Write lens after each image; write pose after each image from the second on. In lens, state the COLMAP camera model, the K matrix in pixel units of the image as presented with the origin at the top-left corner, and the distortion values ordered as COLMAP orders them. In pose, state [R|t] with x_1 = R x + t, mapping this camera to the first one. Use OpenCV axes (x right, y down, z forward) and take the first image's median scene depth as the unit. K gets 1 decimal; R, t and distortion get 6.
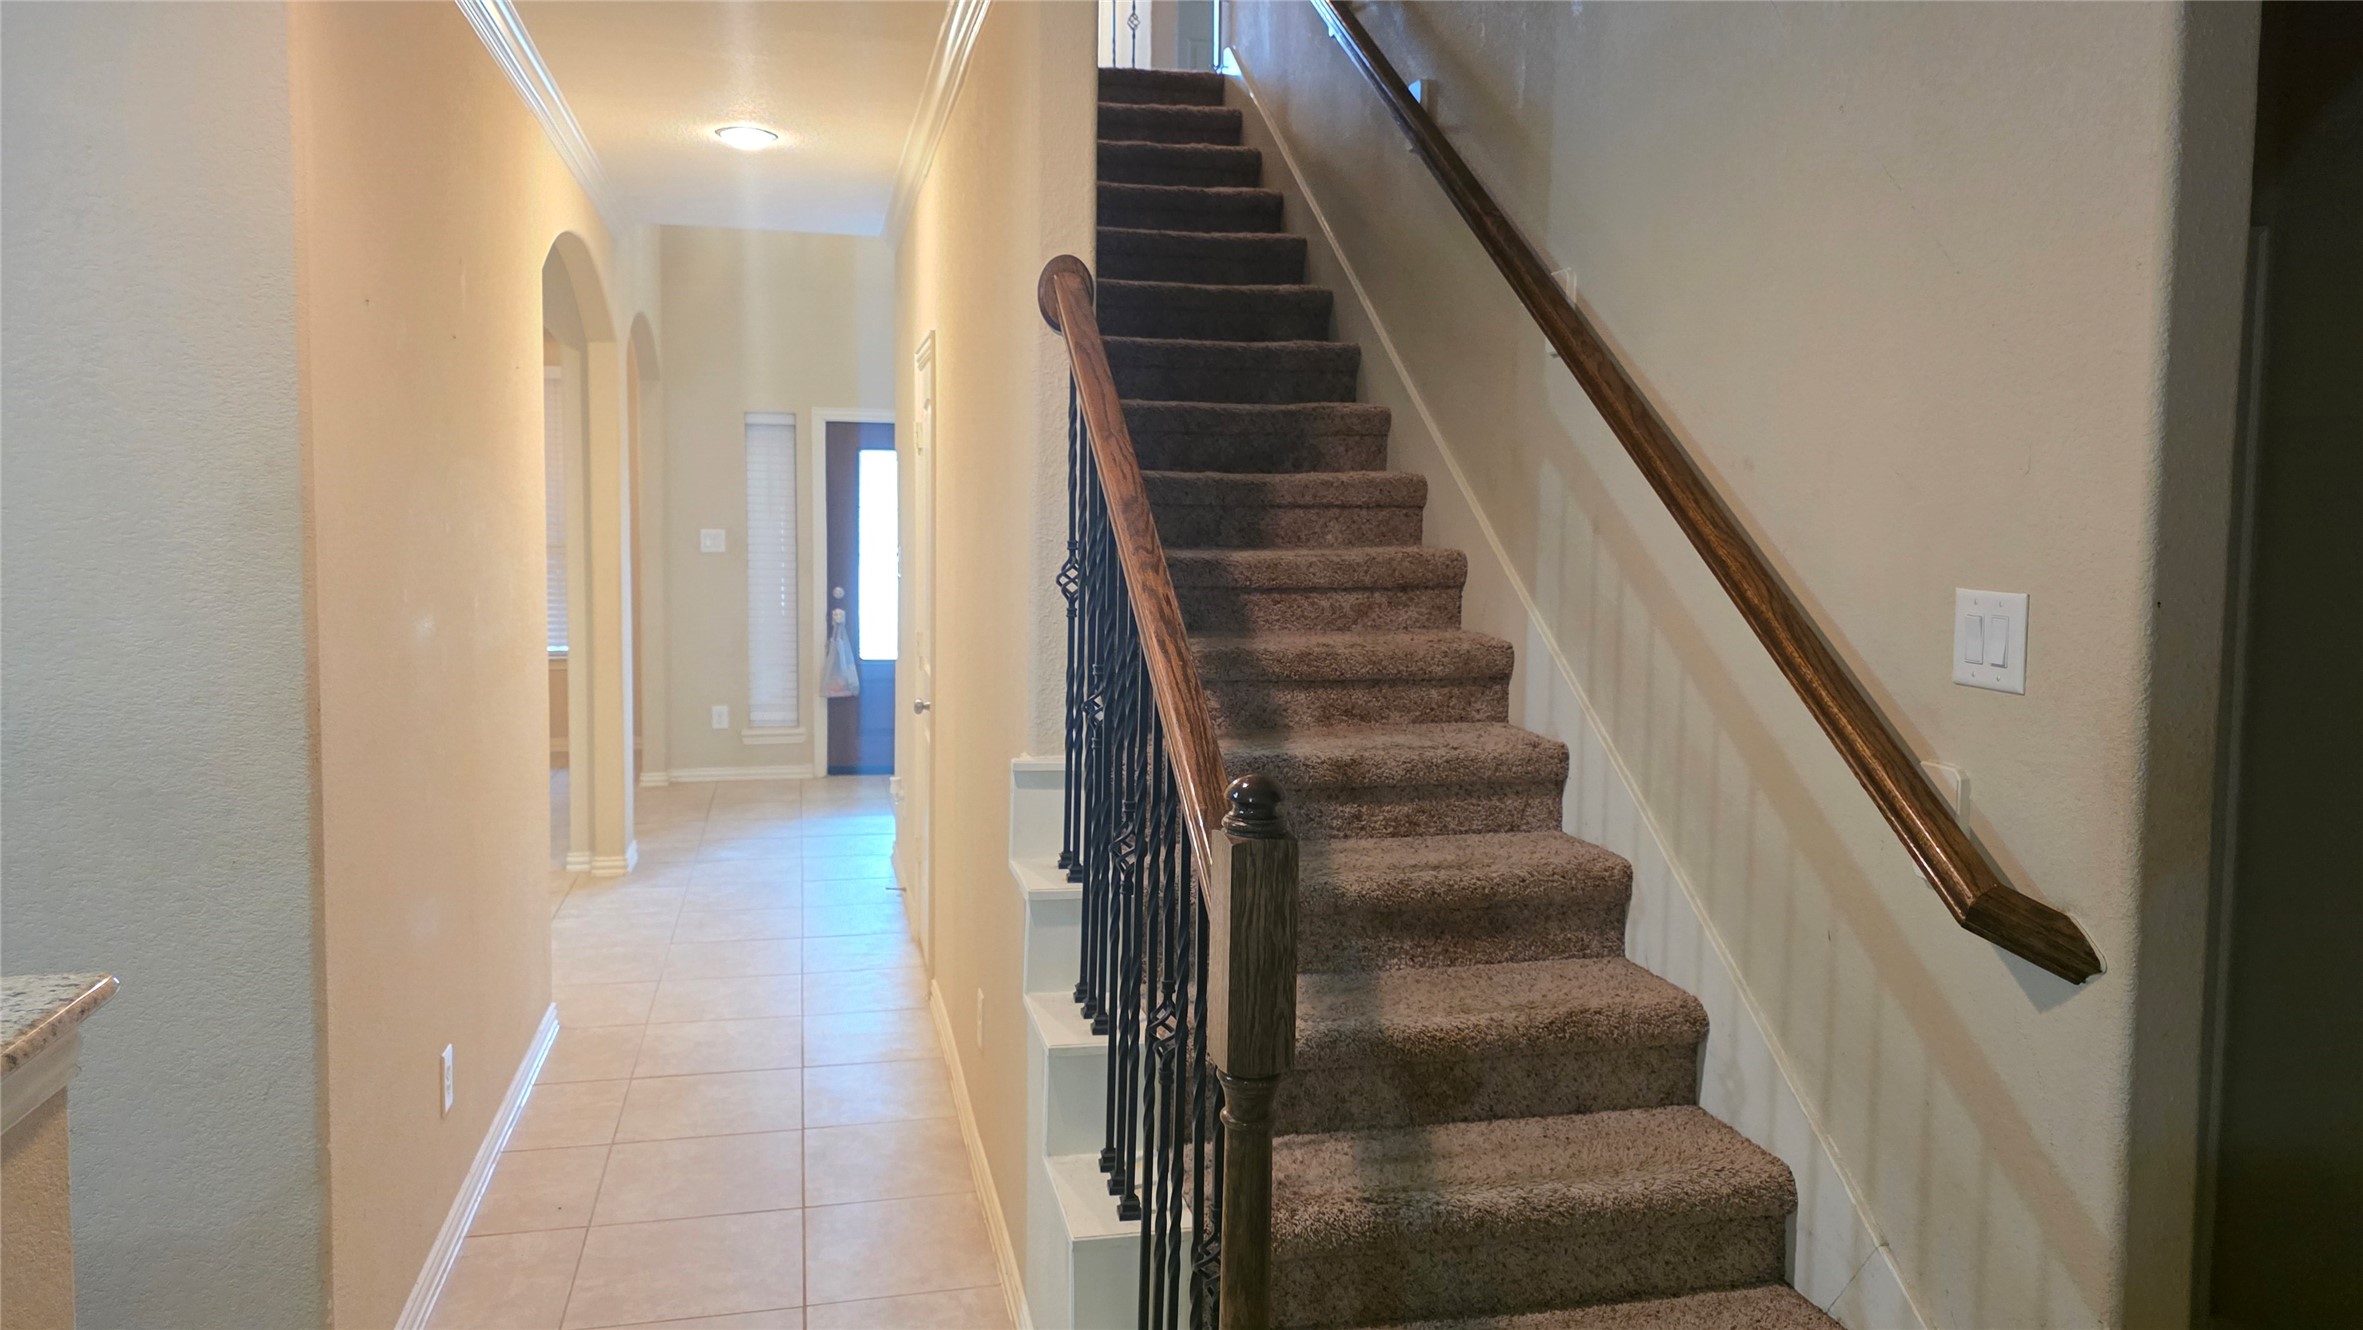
lens RADIAL K [[1616.2, 0, 1171.9], [0, 1616.2, 632.4], [0, 0, 1]] dist [0.072478, -0.062481]
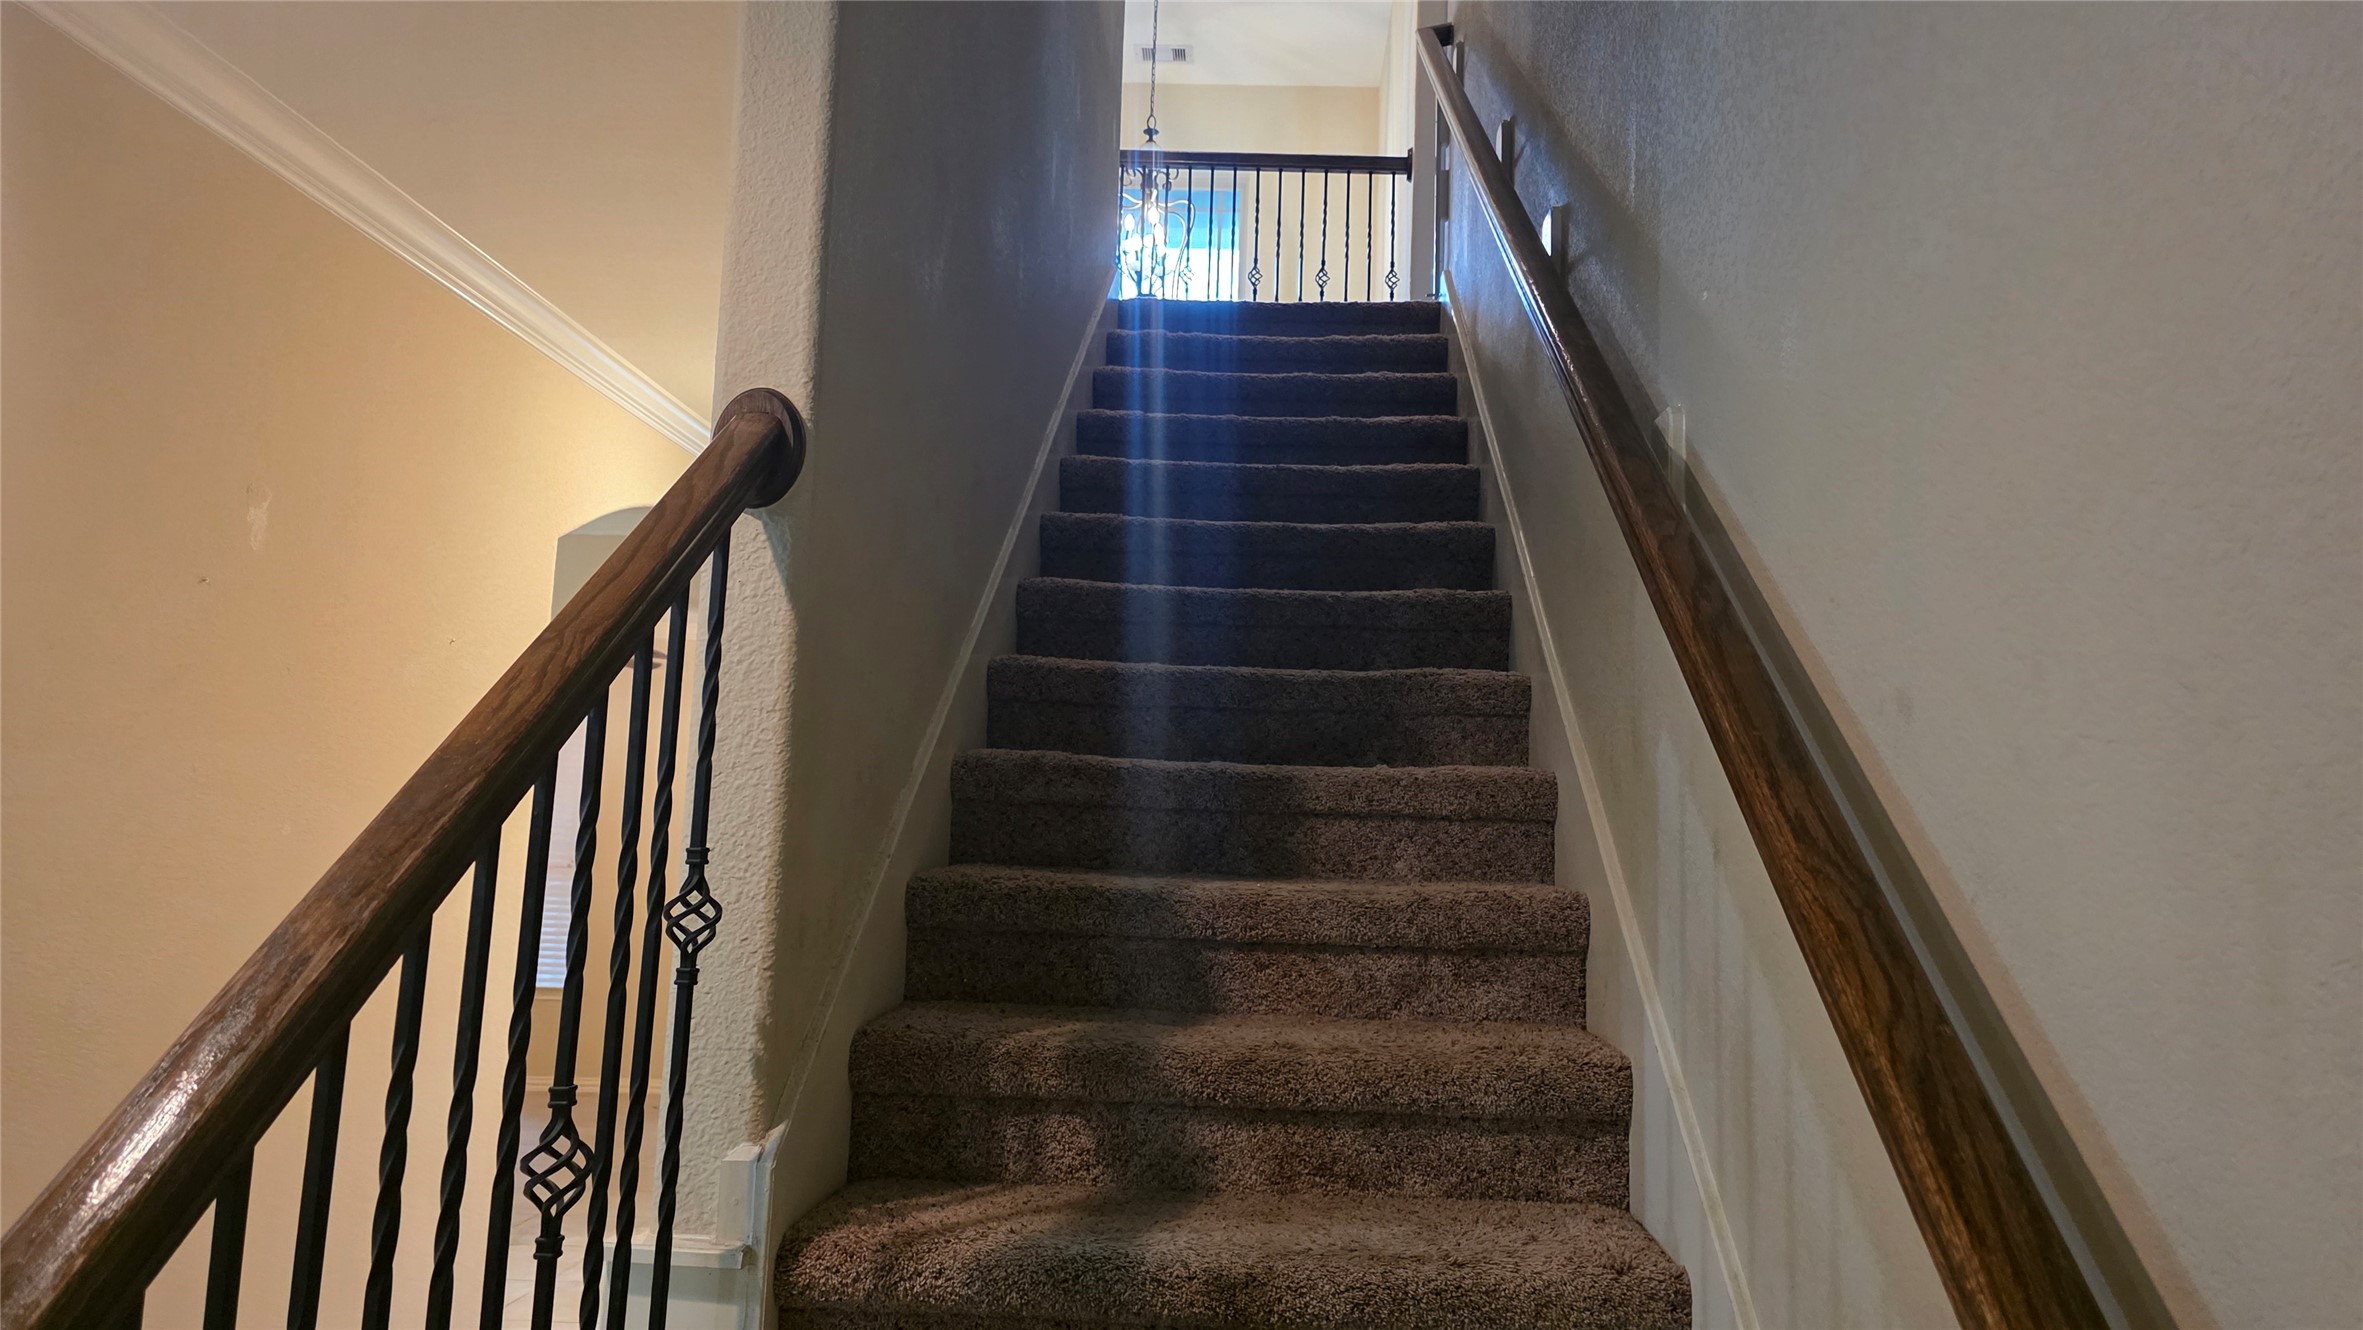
lens RADIAL K [[1620.9, 0, 1183.2], [0, 1620.9, 566.6], [0, 0, 1]] dist [-0.006573, -0.004519]
pose [[0.963111, -0.023071, -0.268115, 0.217854], [-0.043751, 0.969638, -0.240598, -0.017446], [0.265526, 0.243453, 0.932860, 0.396655]]
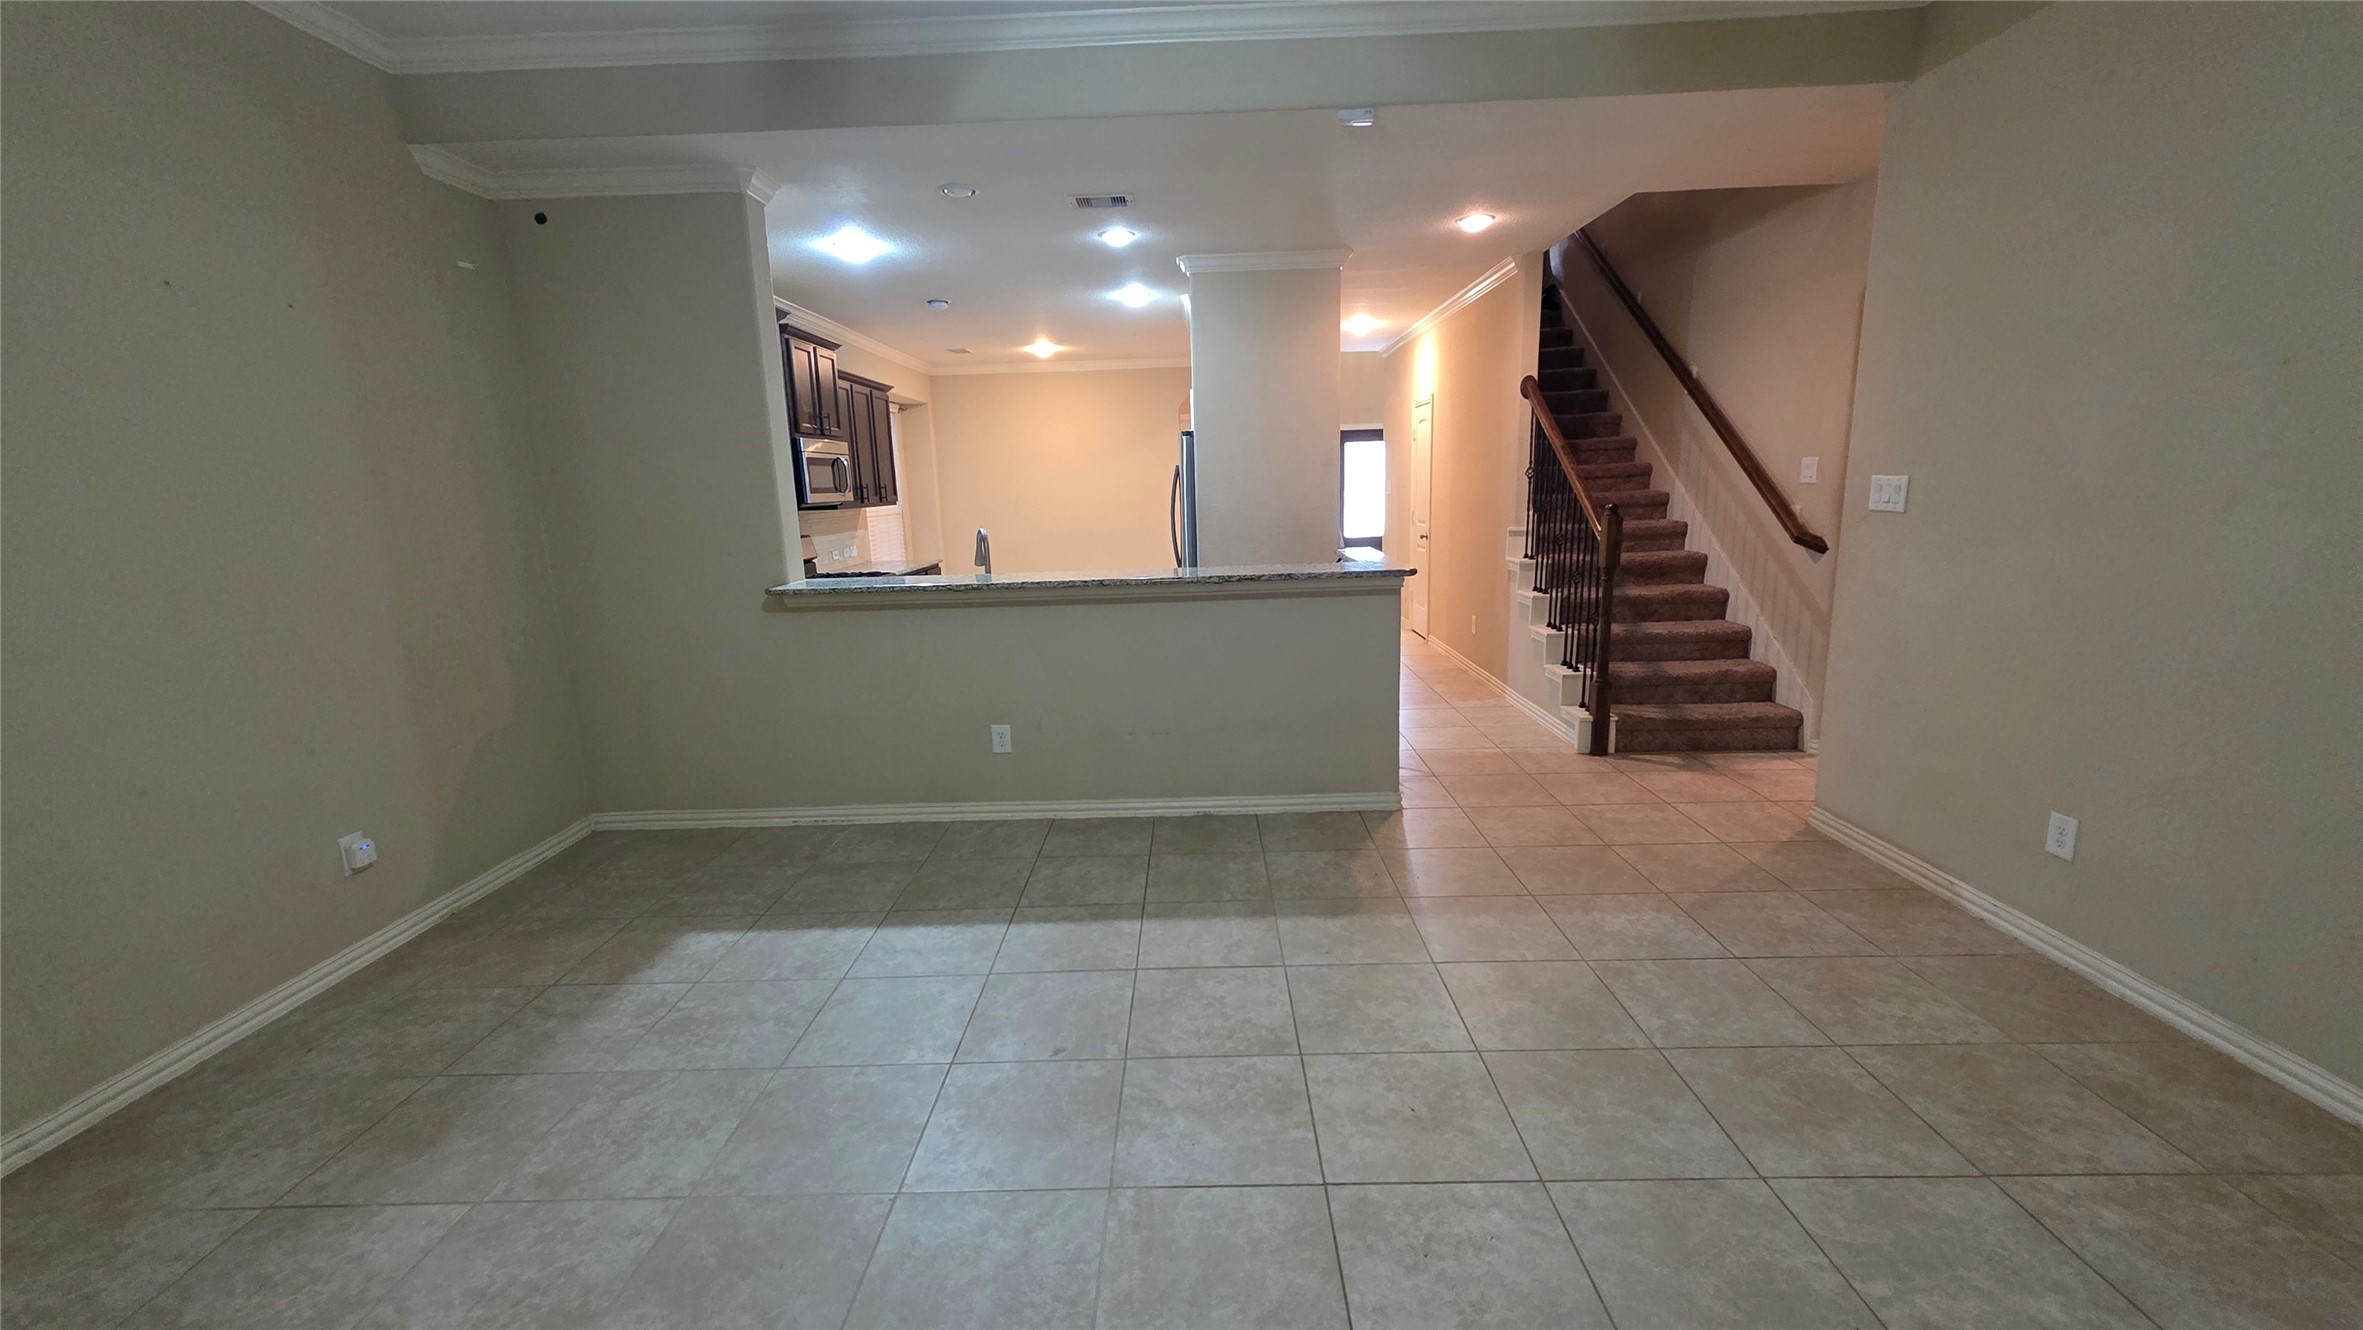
lens RADIAL K [[941.4, 0, 1179.2], [0, 941.4, 667.1], [0, 0, 1]] dist [0.005463, -0.000349]
pose [[0.967986, 0.005380, -0.250946, -0.239640], [0.024838, 0.992810, 0.117093, 0.106185], [0.249771, -0.119578, 0.960893, -0.993205]]
